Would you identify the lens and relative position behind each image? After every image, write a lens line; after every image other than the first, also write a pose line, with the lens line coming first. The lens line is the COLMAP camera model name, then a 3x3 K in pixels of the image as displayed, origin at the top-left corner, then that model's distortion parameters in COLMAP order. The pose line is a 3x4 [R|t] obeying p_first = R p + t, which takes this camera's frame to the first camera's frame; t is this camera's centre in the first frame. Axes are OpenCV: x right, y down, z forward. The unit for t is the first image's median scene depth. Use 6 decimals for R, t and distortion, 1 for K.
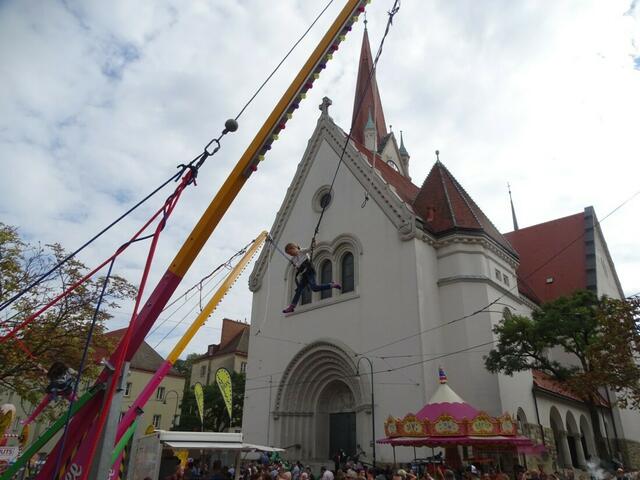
lens RADIAL K [[459.8, 0, 319.6], [0, 459.8, 227.5], [0, 0, 1]] dist [0.011676, -0.015207]
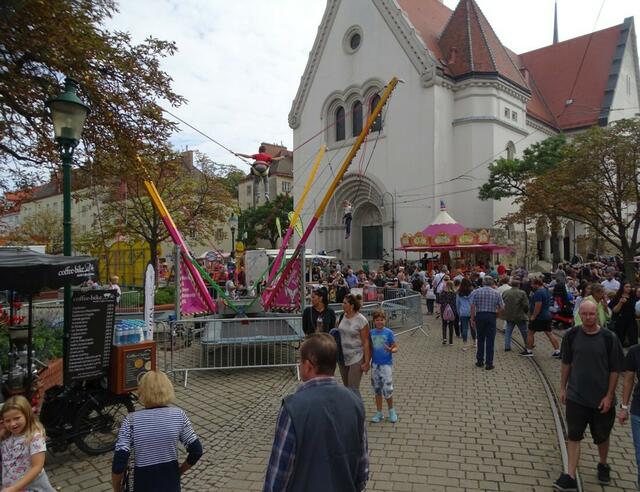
lens RADIAL K [[486.7, 0, 321.2], [0, 486.7, 237.2], [0, 0, 1]] dist [-0.008484, 0.025358]
pose [[0.997704, -0.025705, -0.062661, -0.008140], [0.049431, 0.908828, 0.414233, -0.140697], [0.046300, -0.416379, 0.908012, -0.254799]]
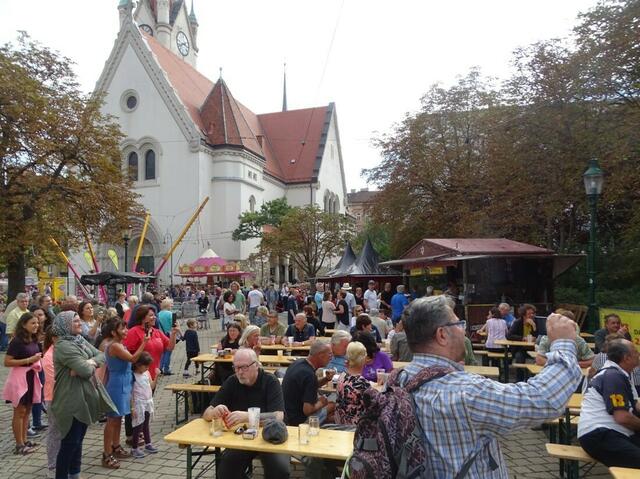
lens RADIAL K [[536.7, 0, 290.2], [0, 536.7, 240.6], [0, 0, 1]] dist [0.003904, 0.025828]
pose [[0.924648, -0.009210, 0.380711, -0.183179], [-0.138480, 0.923138, 0.358663, -0.363042], [-0.354752, -0.384358, 0.852303, -0.691682]]
